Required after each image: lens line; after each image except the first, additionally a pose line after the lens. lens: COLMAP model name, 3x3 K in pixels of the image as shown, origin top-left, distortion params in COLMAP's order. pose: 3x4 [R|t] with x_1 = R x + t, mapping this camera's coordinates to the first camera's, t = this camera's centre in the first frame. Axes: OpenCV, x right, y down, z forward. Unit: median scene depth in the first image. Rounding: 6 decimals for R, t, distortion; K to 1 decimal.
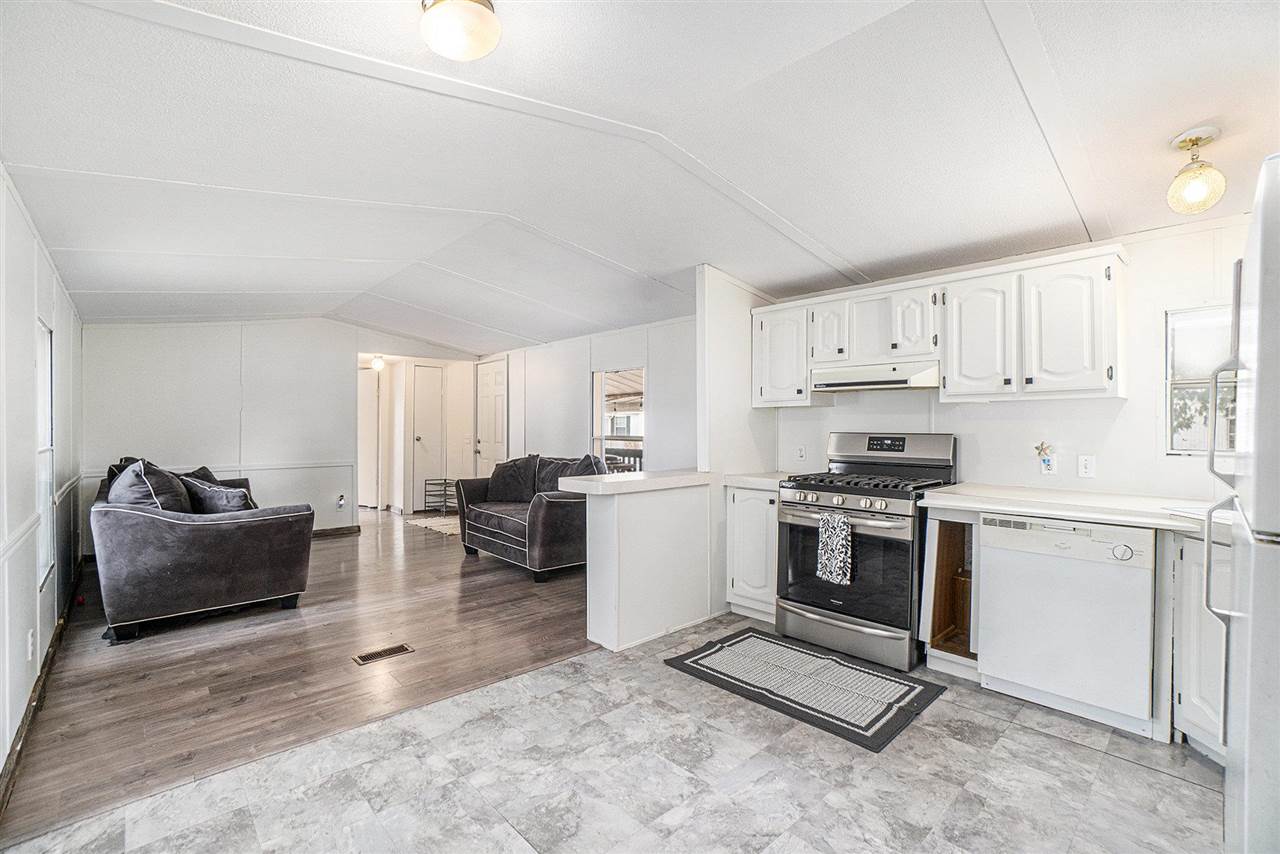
lens RADIAL K [[586.7, 0, 639.1], [0, 586.7, 443.1], [0, 0, 1]] dist [-0.050481, 0.015983]
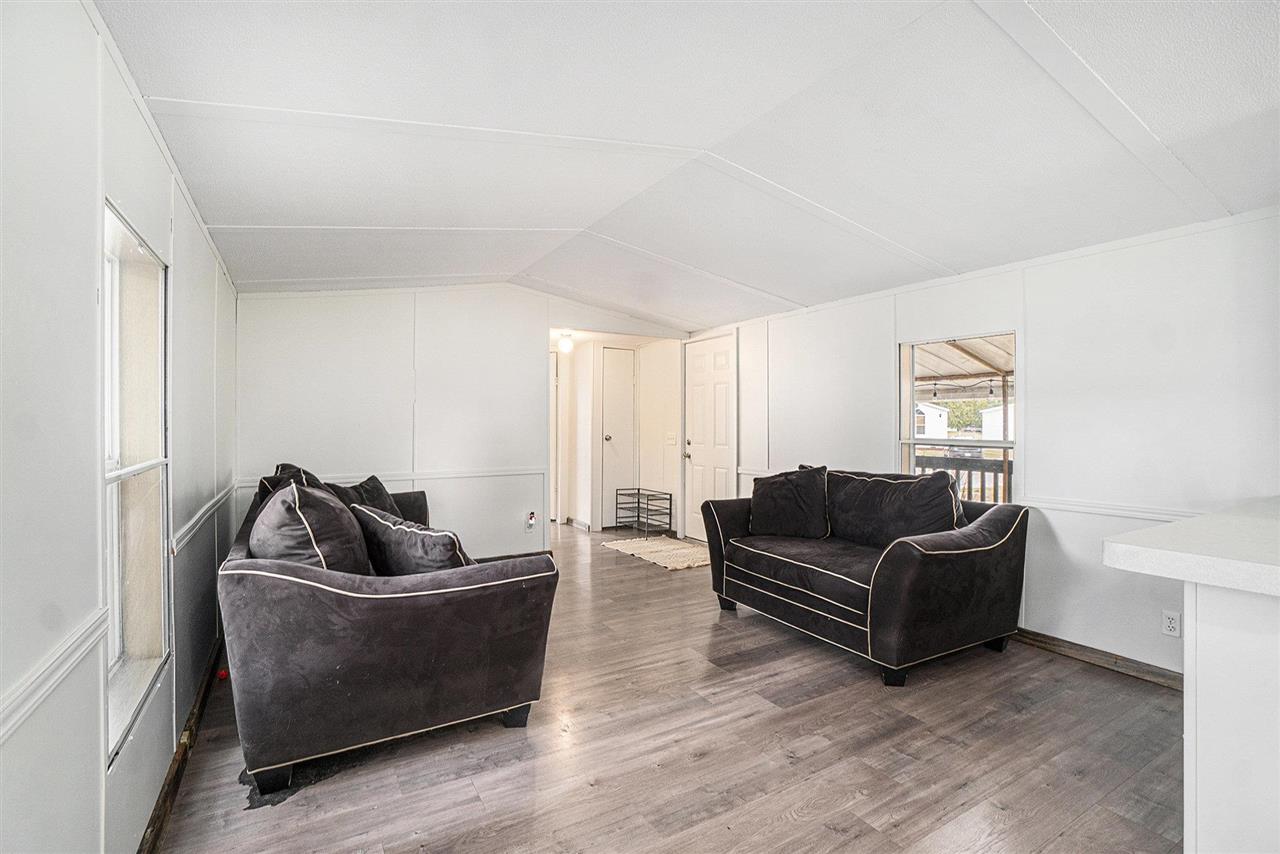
lens RADIAL K [[586.7, 0, 639.1], [0, 586.7, 443.1], [0, 0, 1]] dist [-0.050481, 0.015983]
pose [[0.980760, 0.007115, -0.195088, -0.432781], [-0.005515, 0.999947, 0.008740, -0.019899], [0.195140, -0.007496, 0.980747, 0.512335]]
